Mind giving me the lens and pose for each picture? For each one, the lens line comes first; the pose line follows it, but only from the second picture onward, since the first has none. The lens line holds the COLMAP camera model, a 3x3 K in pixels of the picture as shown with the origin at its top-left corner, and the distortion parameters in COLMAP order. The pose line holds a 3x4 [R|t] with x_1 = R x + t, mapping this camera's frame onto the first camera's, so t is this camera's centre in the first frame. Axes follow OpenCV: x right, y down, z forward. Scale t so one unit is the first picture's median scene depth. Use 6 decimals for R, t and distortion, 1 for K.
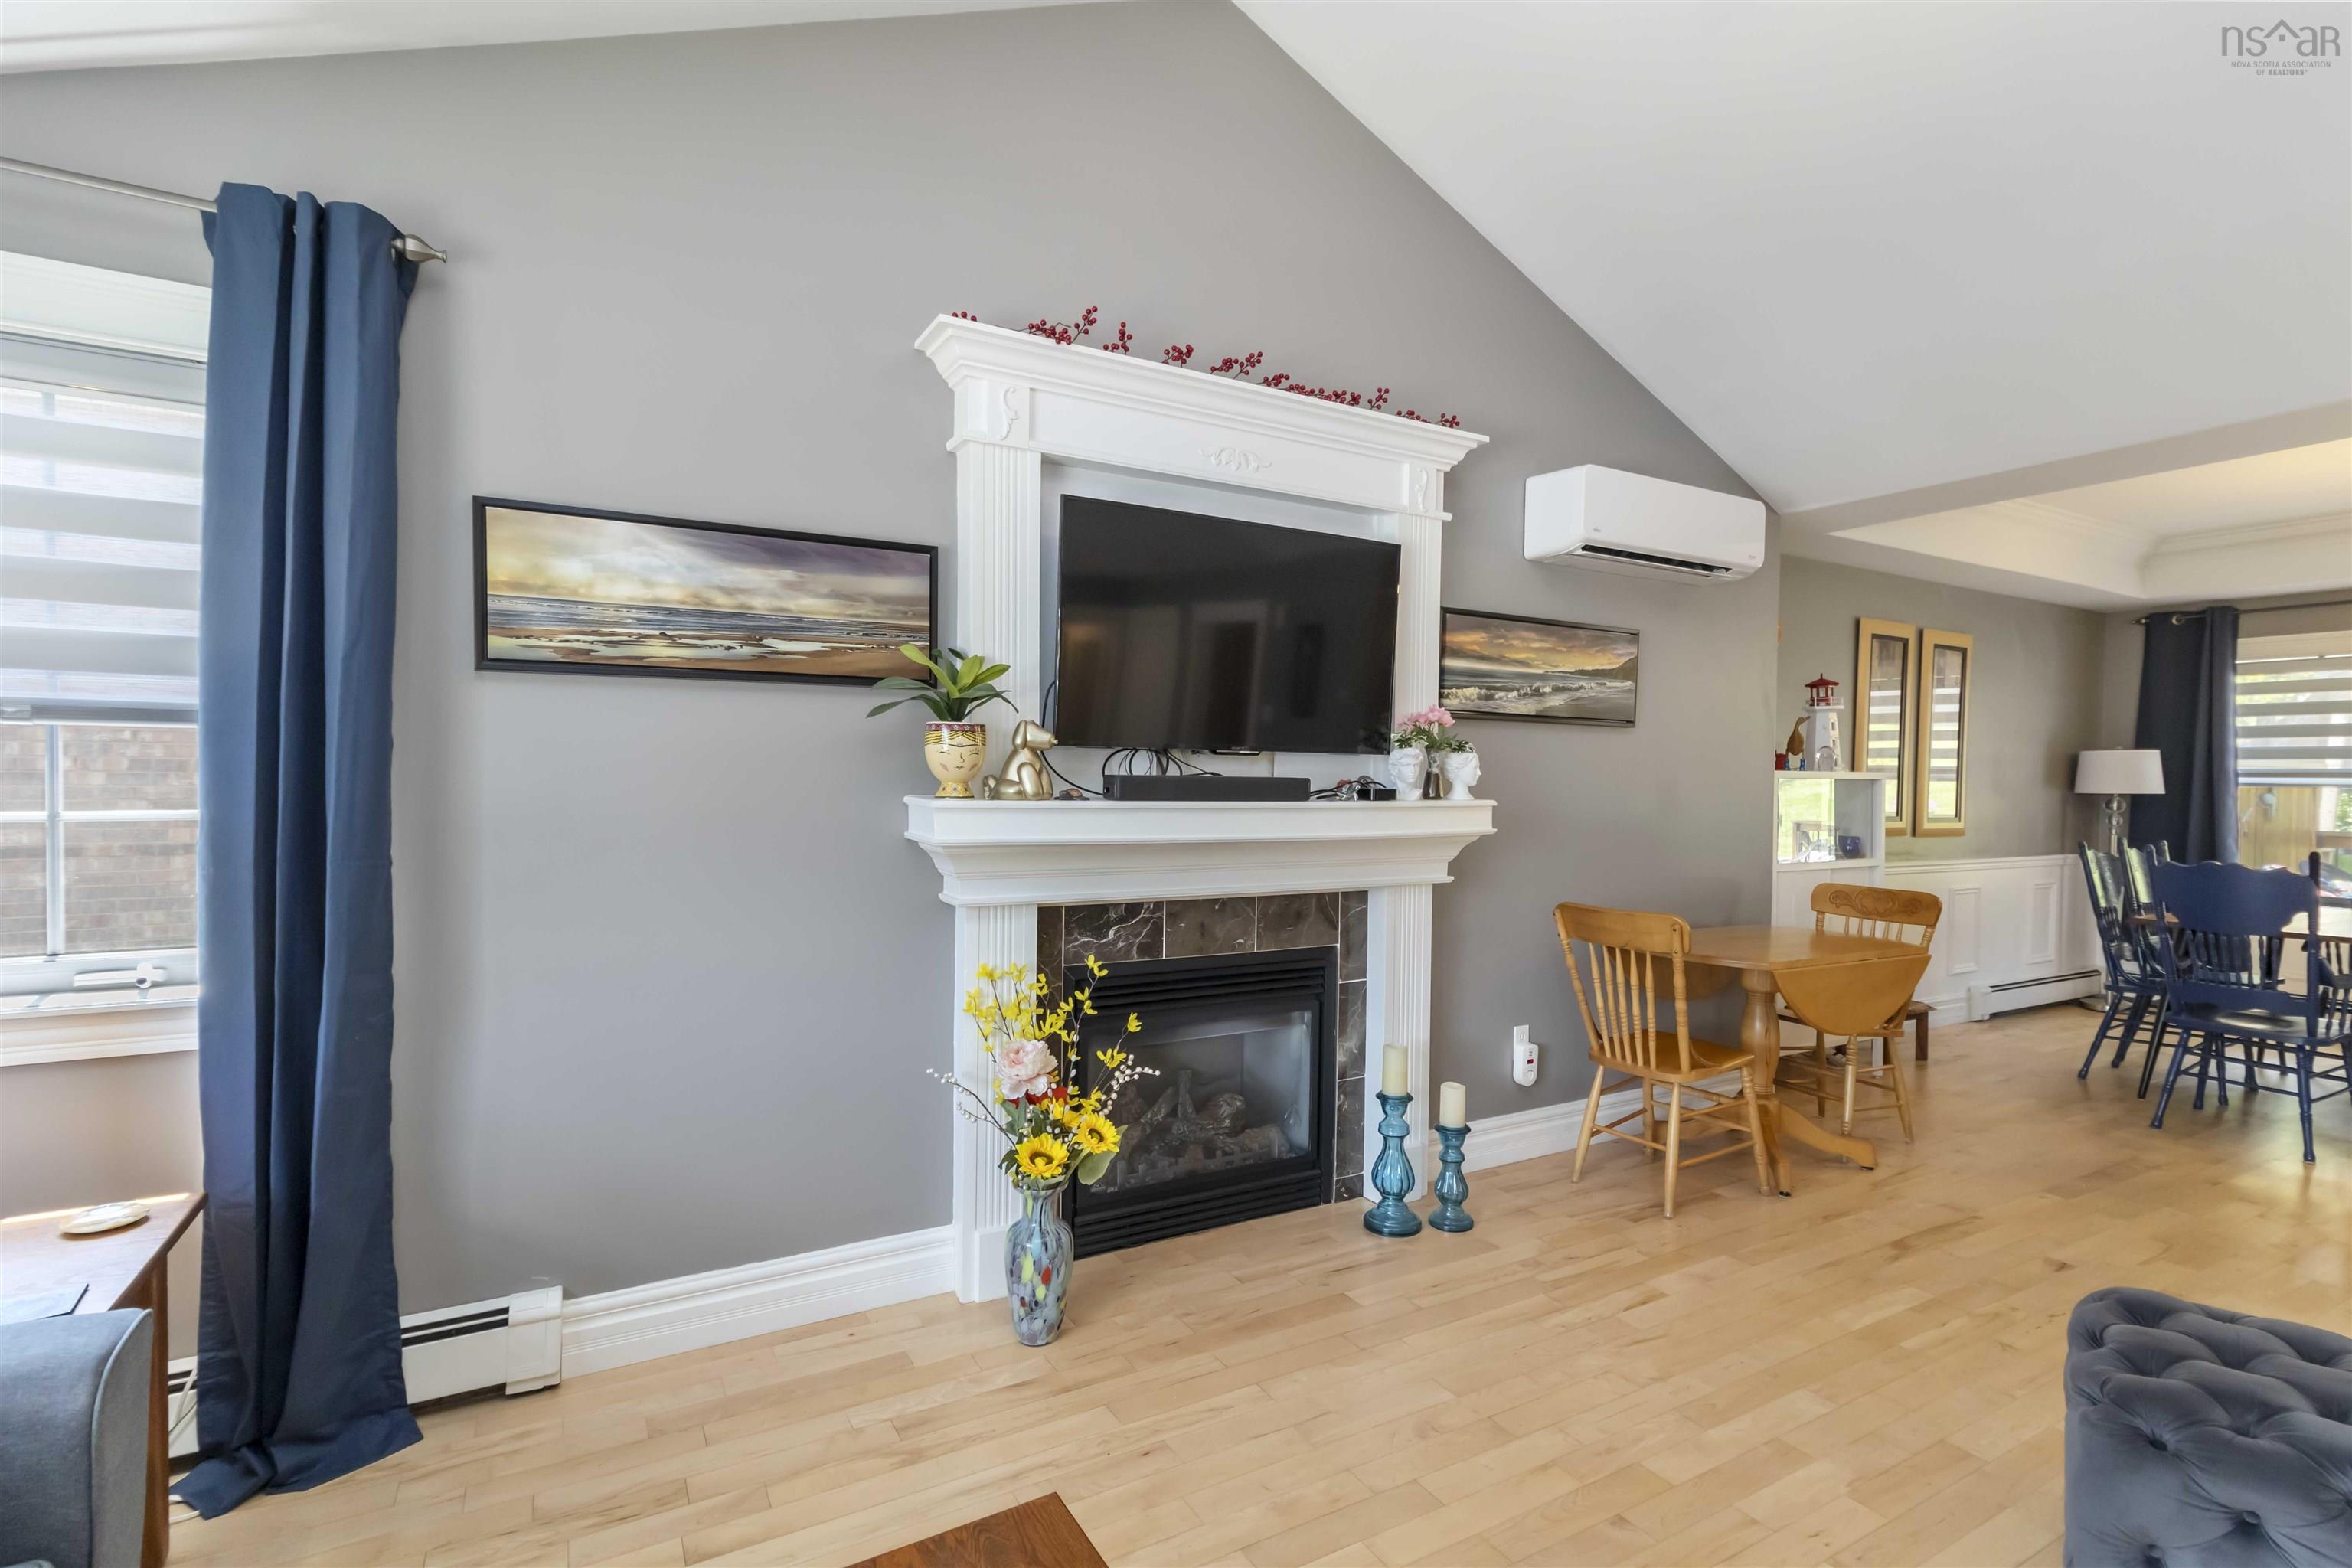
lens RADIAL K [[1093.9, 0, 1182.9], [0, 1093.9, 797.1], [0, 0, 1]] dist [0.005063, 0.000534]
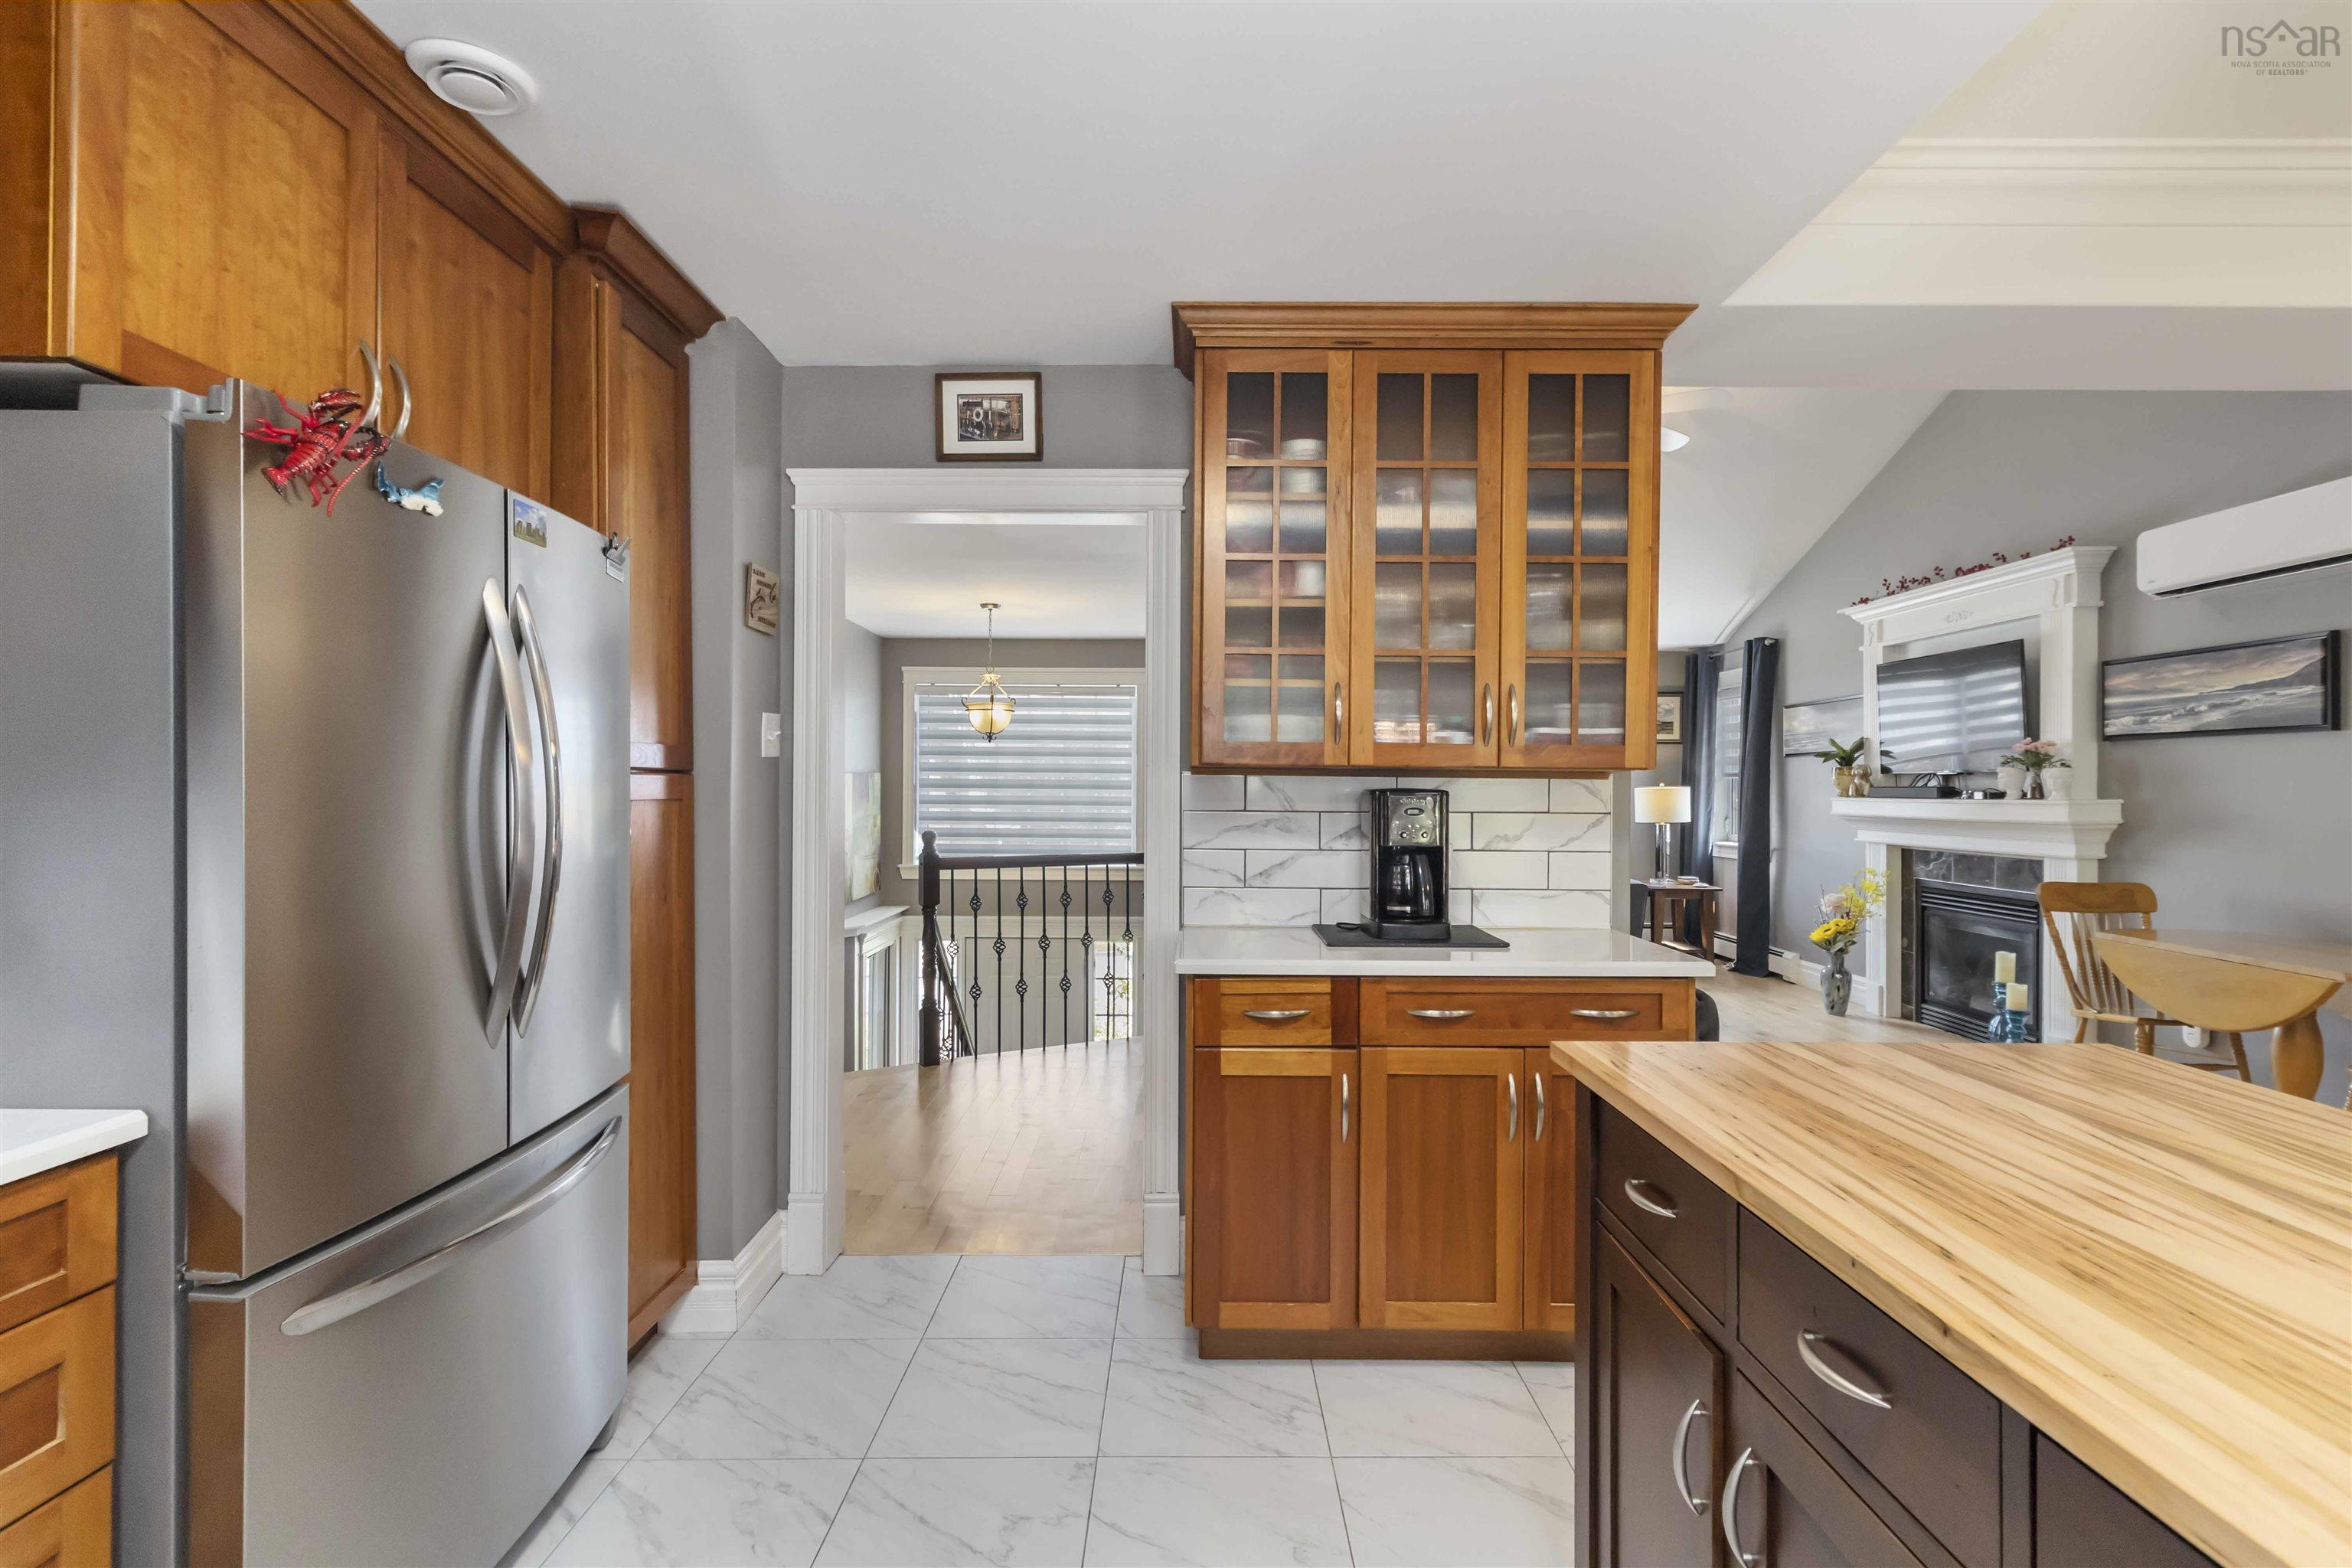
lens RADIAL K [[1093.9, 0, 1178.6], [0, 1093.9, 791.1], [0, 0, 1]] dist [0.005063, 0.000534]
pose [[-0.498077, -0.013648, -0.867026, 2.055772], [-0.030535, 0.999532, 0.001807, 0.022728], [0.866595, 0.027375, -0.498260, 0.699914]]
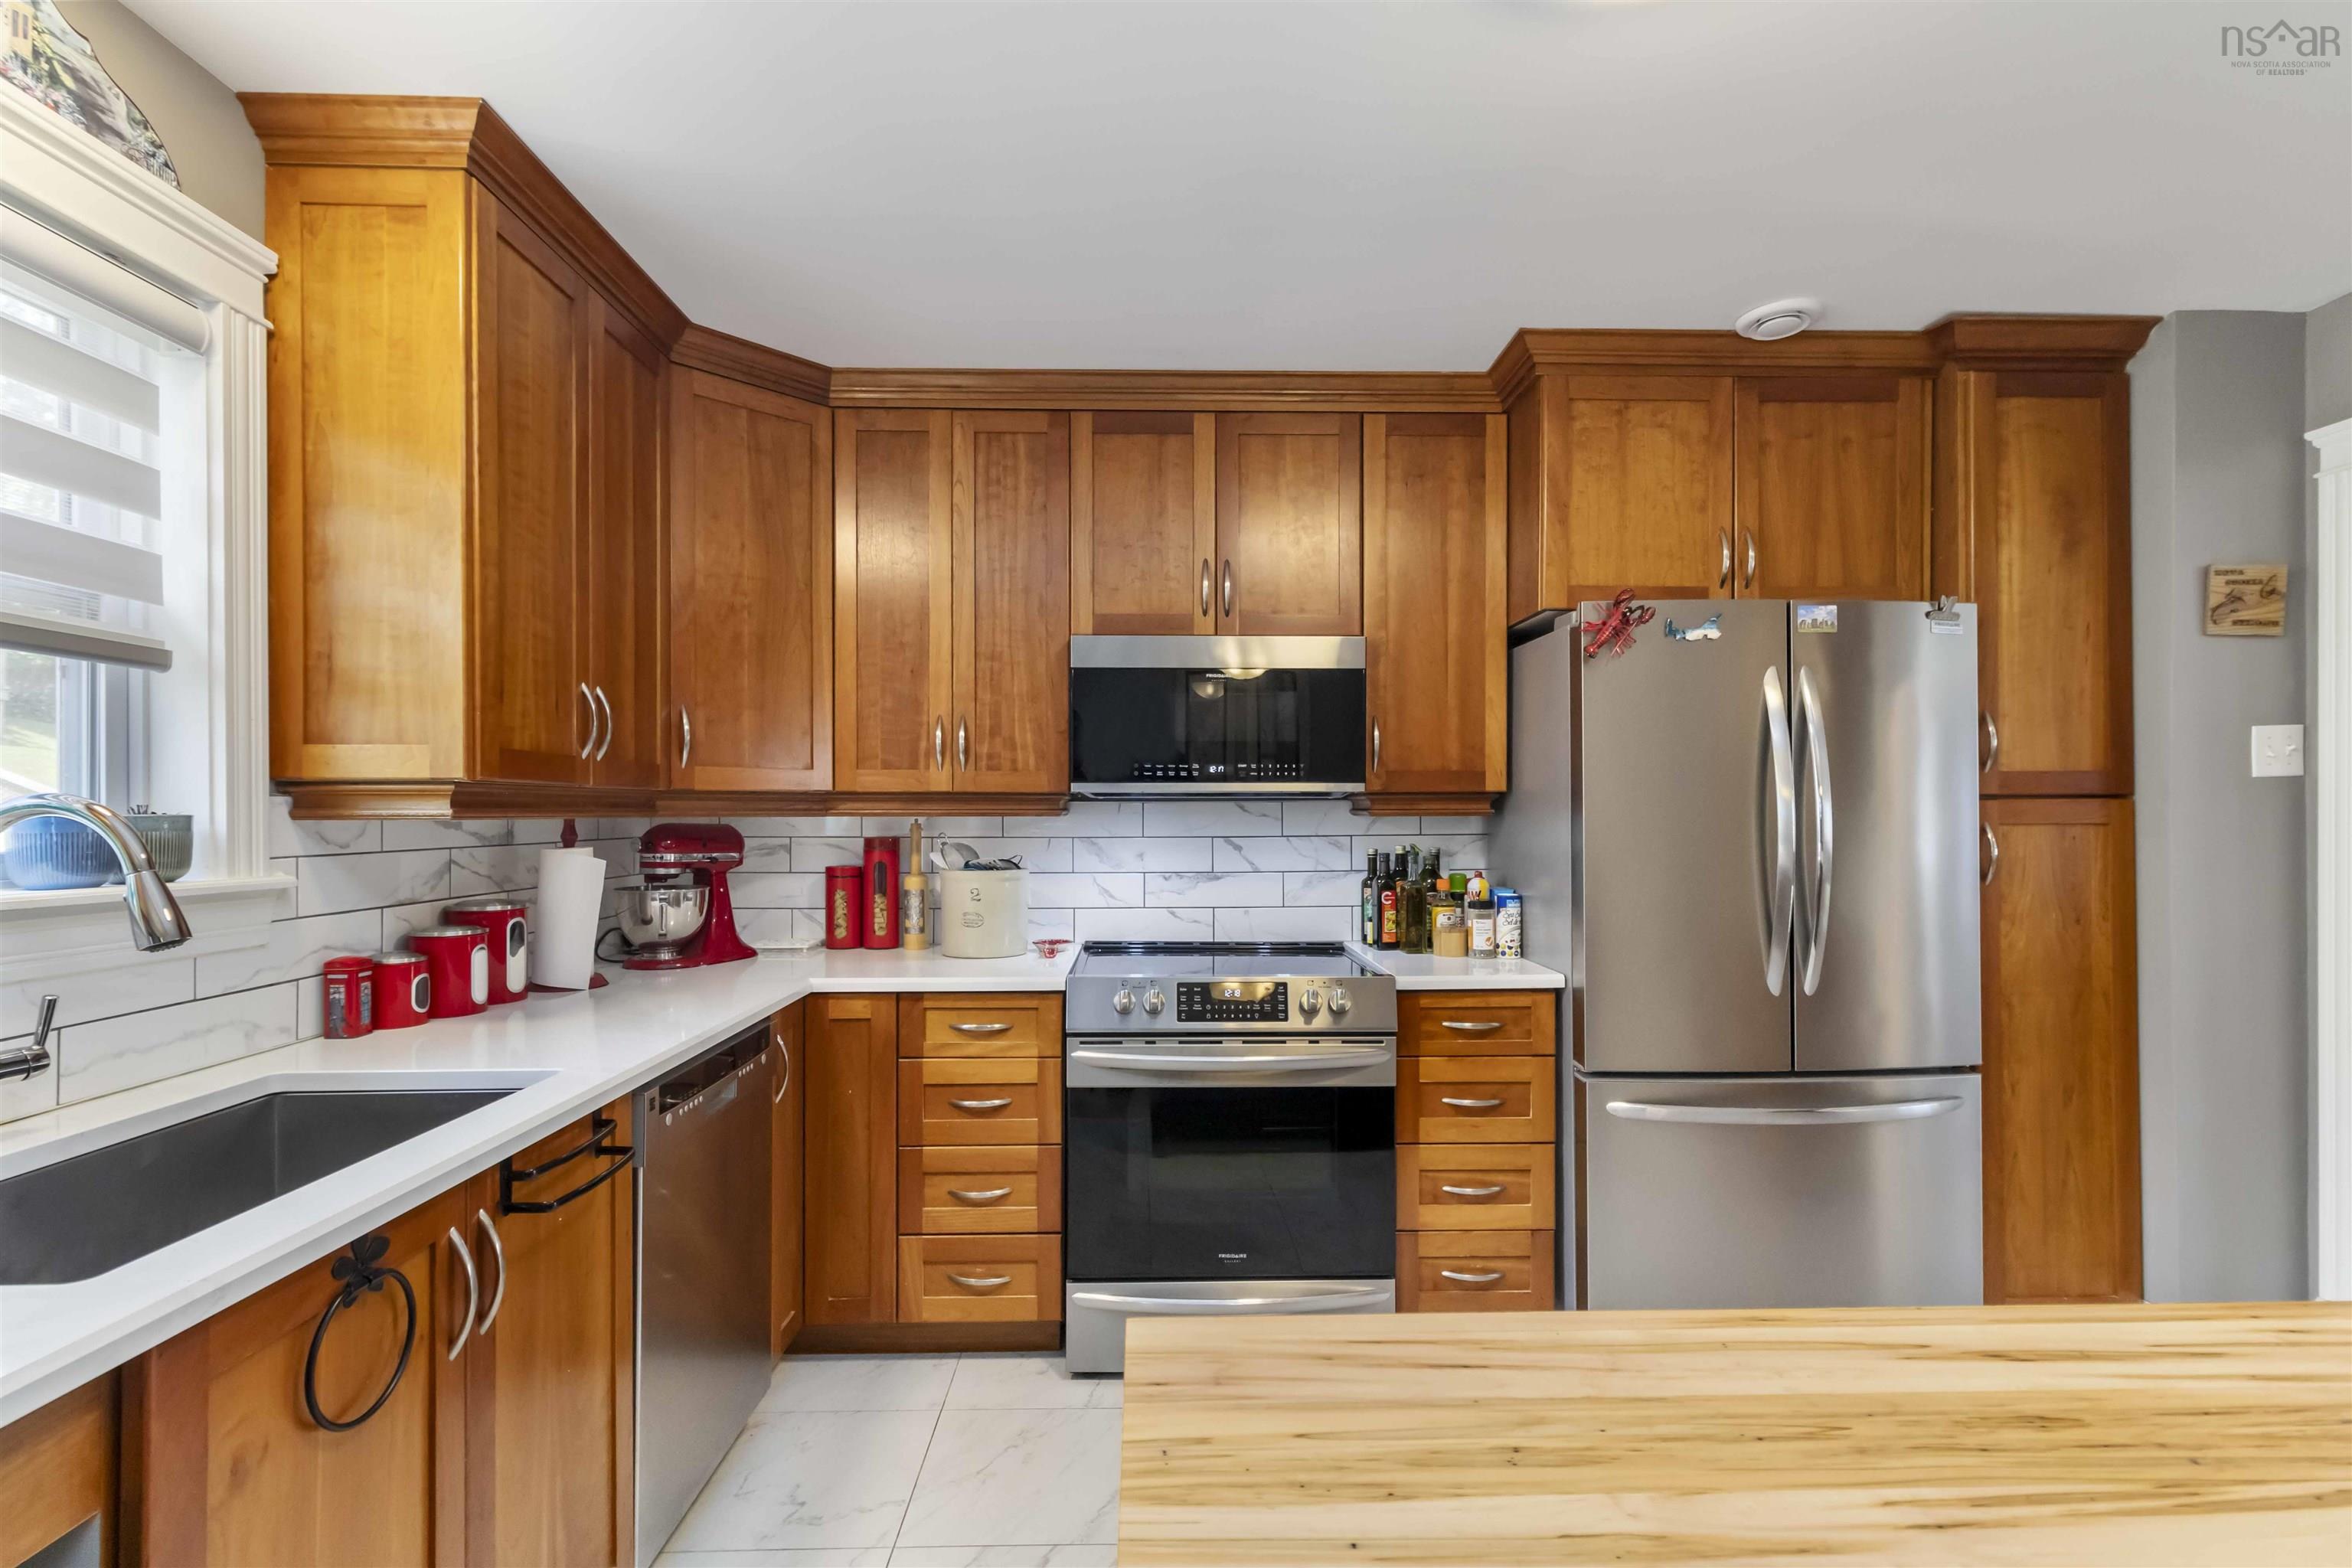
lens RADIAL K [[1093.9, 0, 1168.6], [0, 1093.9, 809.8], [0, 0, 1]] dist [0.005063, 0.000534]
pose [[-0.879174, -0.010243, 0.476391, 1.788566], [0.000704, 0.999740, 0.022795, 0.013111], [-0.476501, 0.020376, -0.878938, 0.993318]]
